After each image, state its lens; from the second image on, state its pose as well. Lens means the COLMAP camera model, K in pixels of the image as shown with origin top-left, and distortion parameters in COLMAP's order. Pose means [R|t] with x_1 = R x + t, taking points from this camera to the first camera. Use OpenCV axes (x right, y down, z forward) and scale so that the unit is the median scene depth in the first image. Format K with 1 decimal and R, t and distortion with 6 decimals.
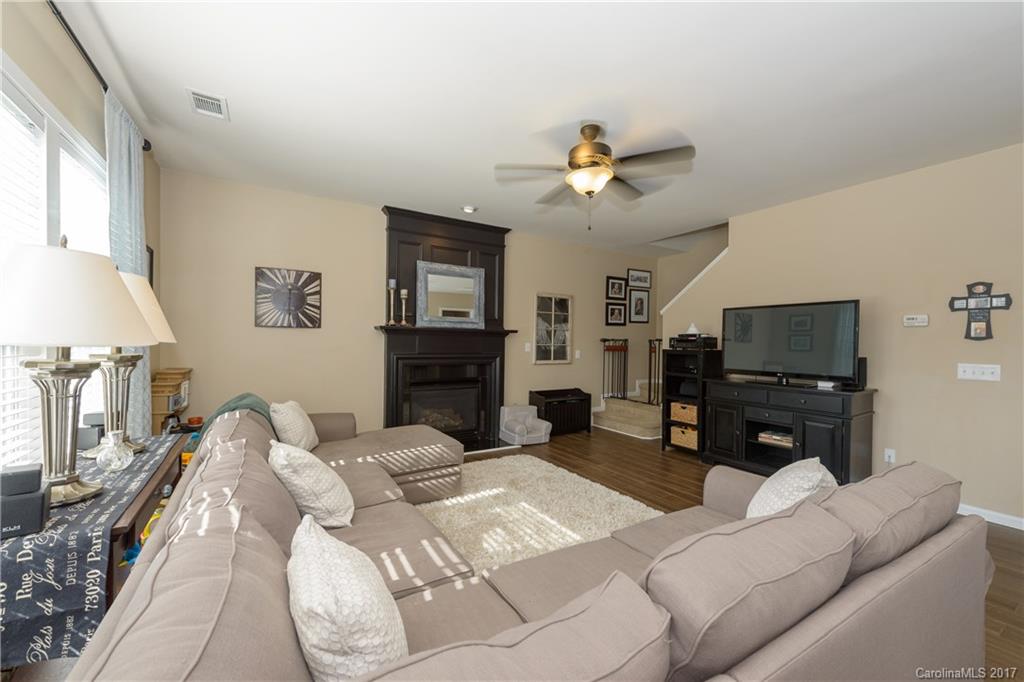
lens RADIAL K [[403.6, 0, 508.8], [0, 403.6, 344.1], [0, 0, 1]] dist [0.008359, -0.000386]
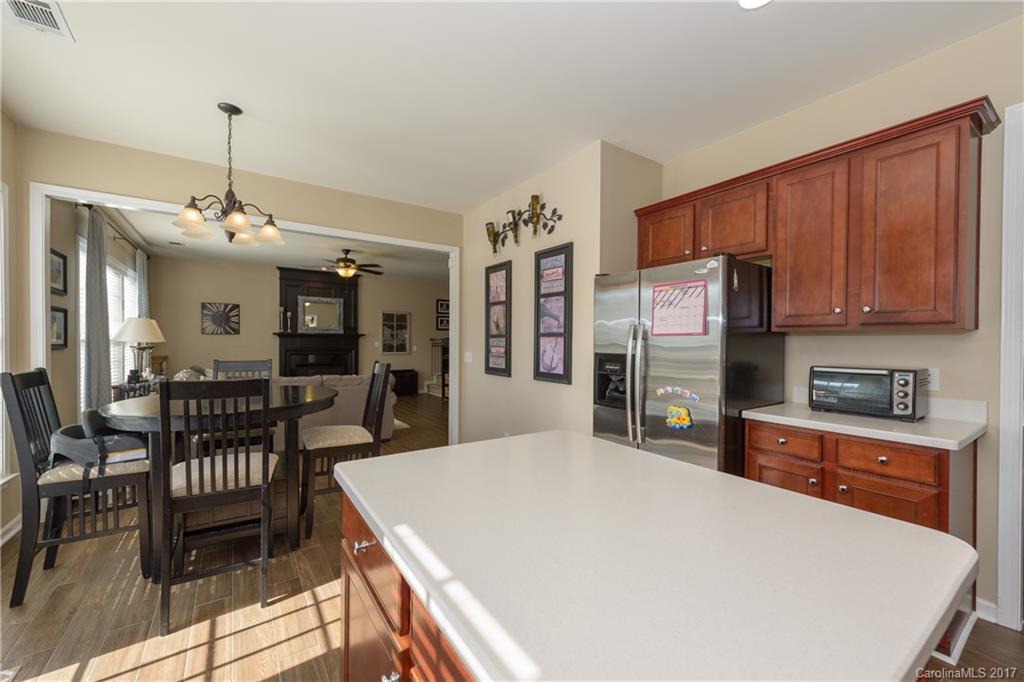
lens RADIAL K [[403.6, 0, 510.3], [0, 403.6, 344.9], [0, 0, 1]] dist [0.008359, -0.000386]
pose [[0.998446, -0.009172, 0.054965, 0.615047], [0.009059, 0.999956, 0.002310, 0.014525], [-0.054984, -0.001809, 0.998486, -0.842372]]
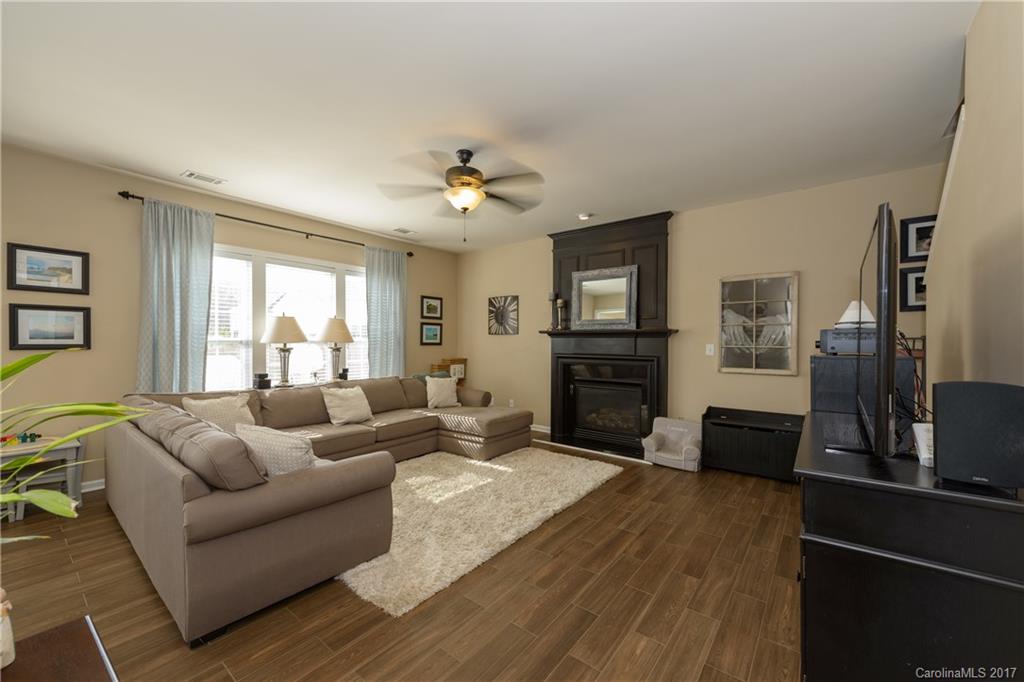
lens RADIAL K [[403.6, 0, 507.8], [0, 403.6, 341.9], [0, 0, 1]] dist [0.008359, -0.000386]
pose [[0.341048, -0.011267, -0.939979, 0.794111], [-0.007321, 0.999866, -0.014641, 0.008496], [0.940018, 0.011875, 0.340919, 0.444972]]
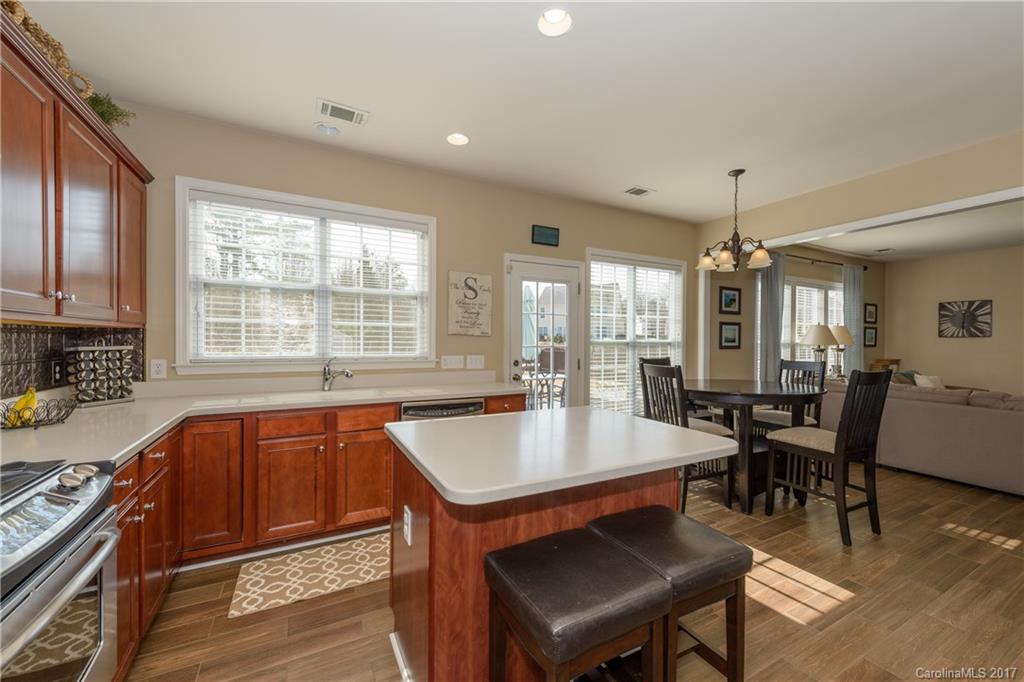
lens RADIAL K [[403.6, 0, 509.9], [0, 403.6, 342.5], [0, 0, 1]] dist [0.008359, -0.000386]
pose [[-0.052254, -0.010872, -0.998575, 1.042285], [-0.013361, 0.999859, -0.010187, 0.018867], [0.998544, 0.012810, -0.052392, -0.640772]]
